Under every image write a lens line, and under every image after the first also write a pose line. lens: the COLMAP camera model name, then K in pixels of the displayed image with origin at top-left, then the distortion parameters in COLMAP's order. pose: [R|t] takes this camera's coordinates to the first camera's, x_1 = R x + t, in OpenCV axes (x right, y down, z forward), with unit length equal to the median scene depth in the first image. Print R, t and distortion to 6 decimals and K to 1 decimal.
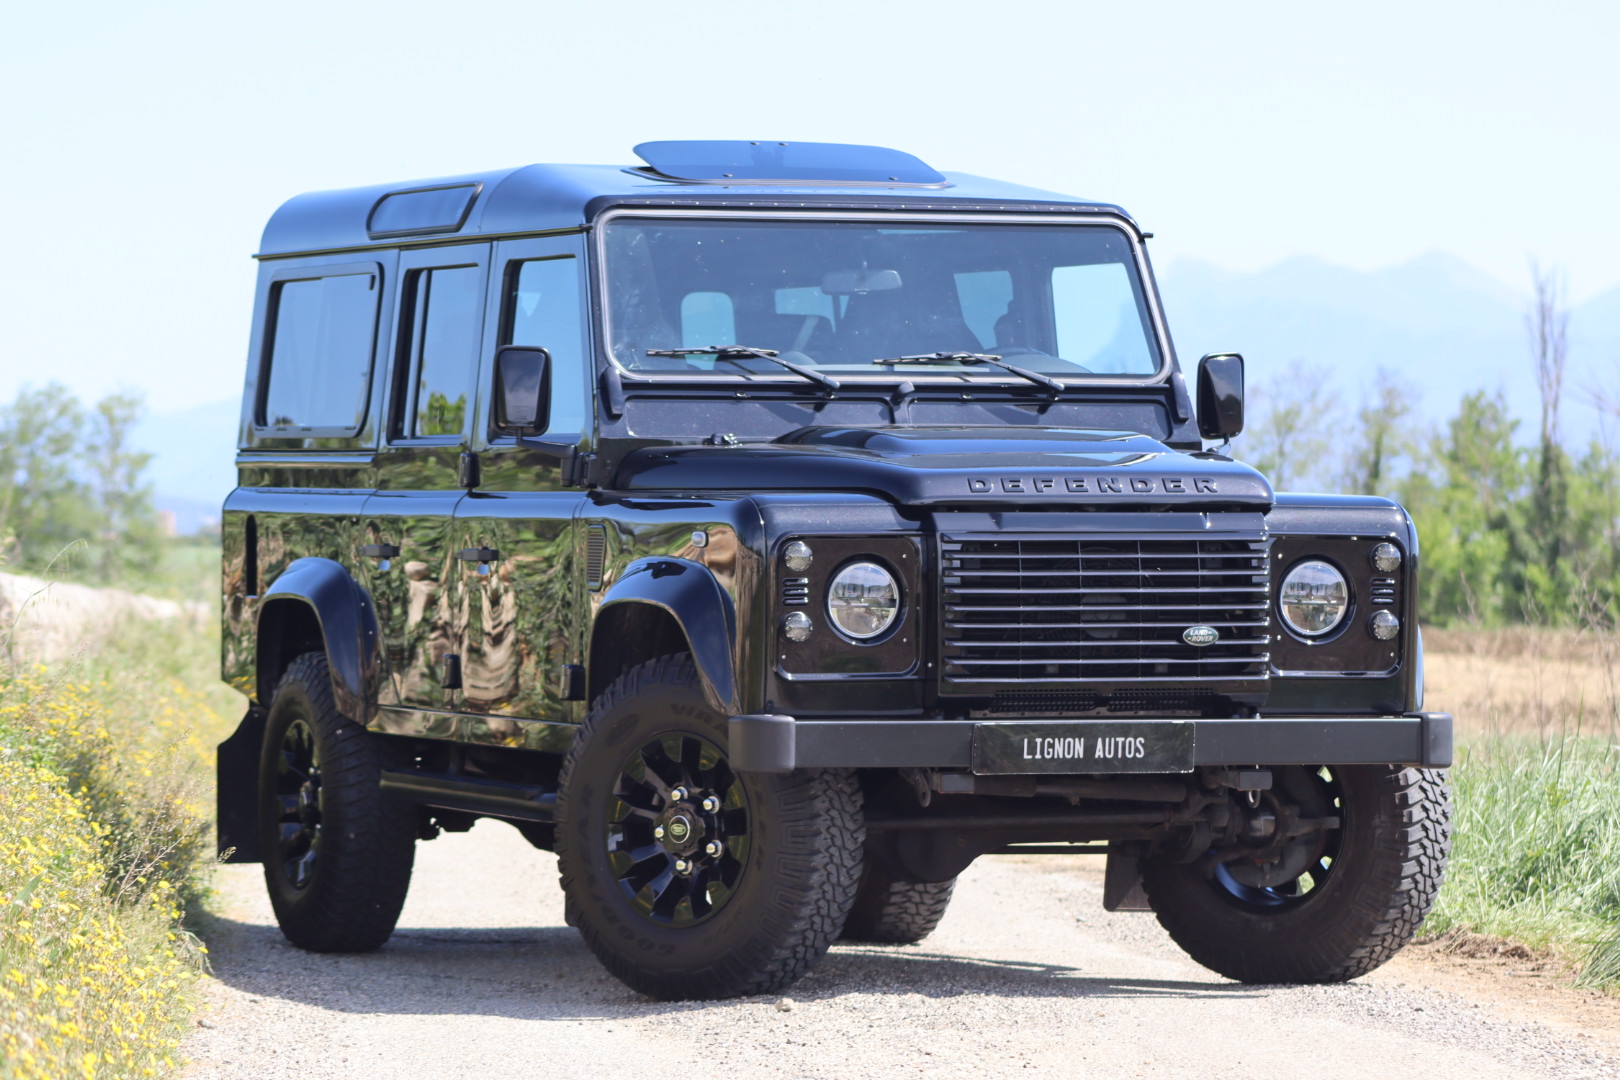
lens RADIAL K [[7132.1, 0, 810.0], [0, 7132.1, 540.0], [0, 0, 1]] dist [-0.011533, 5.363952]
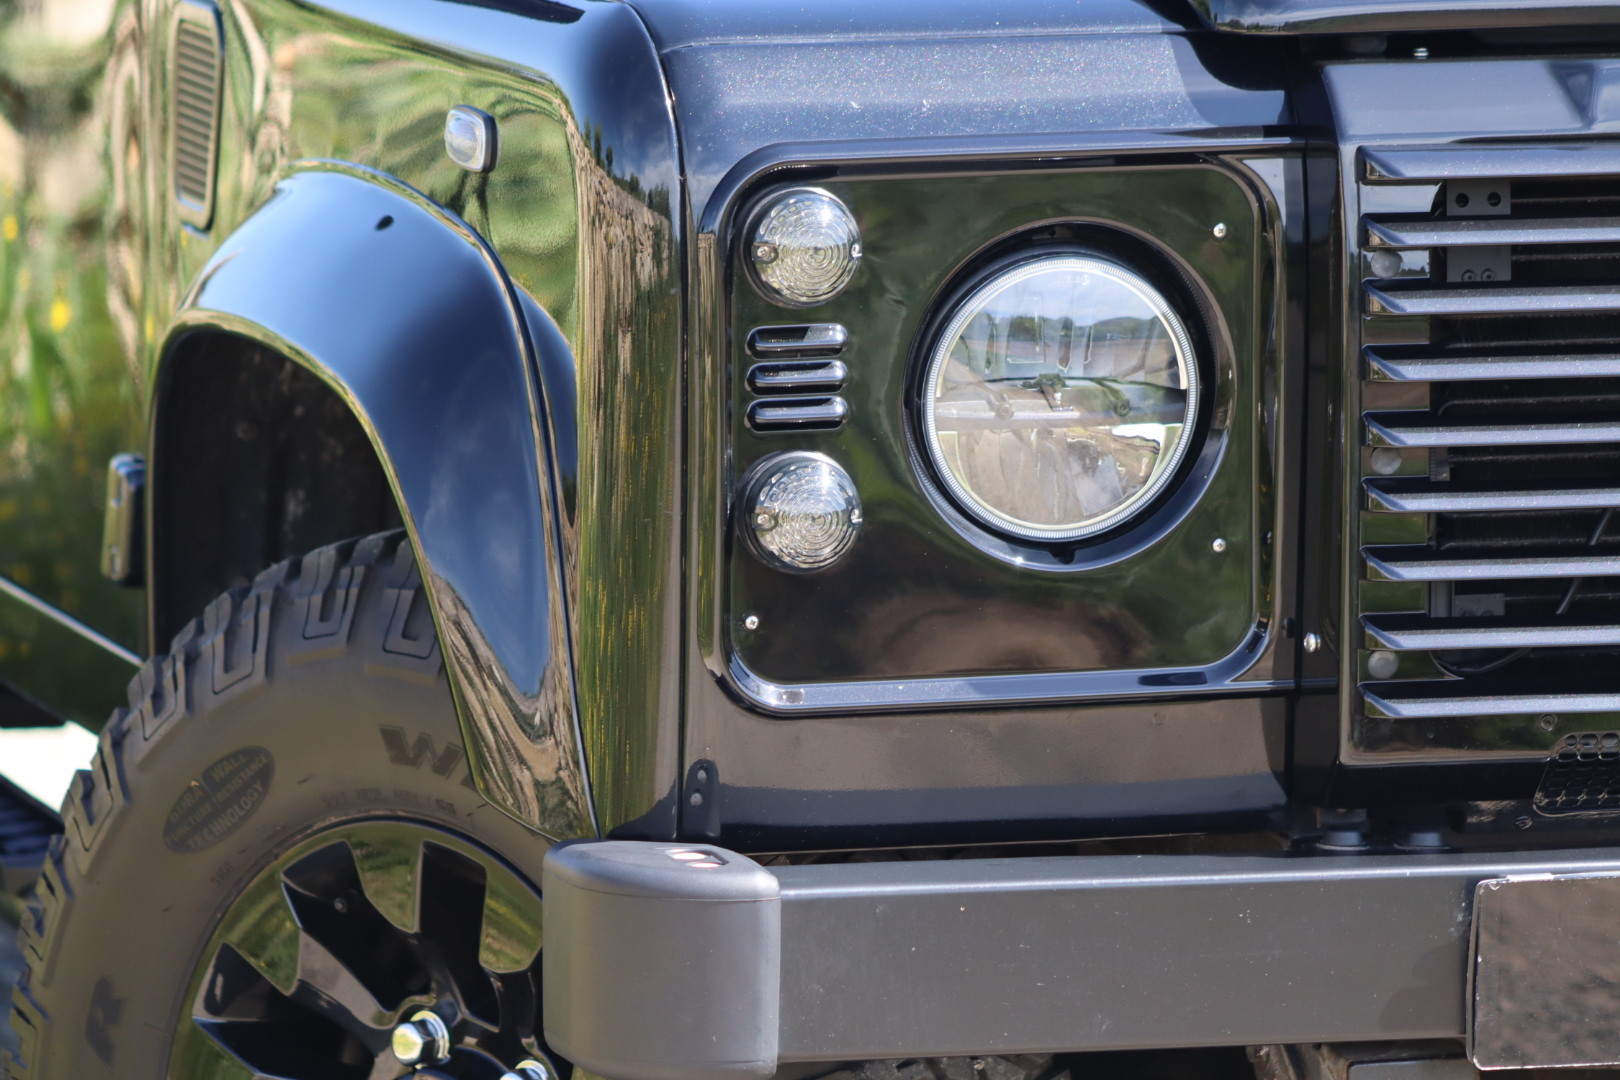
lens RADIAL K [[10733.3, 0, 810.0], [0, 10733.3, 540.0], [0, 0, 1]] dist [0.645991, 2.608572]
pose [[0.998007, 0.009245, -0.062419, 0.023045], [-0.002259, 0.993810, 0.111074, -0.030470], [0.063059, -0.110711, 0.991850, 0.603234]]
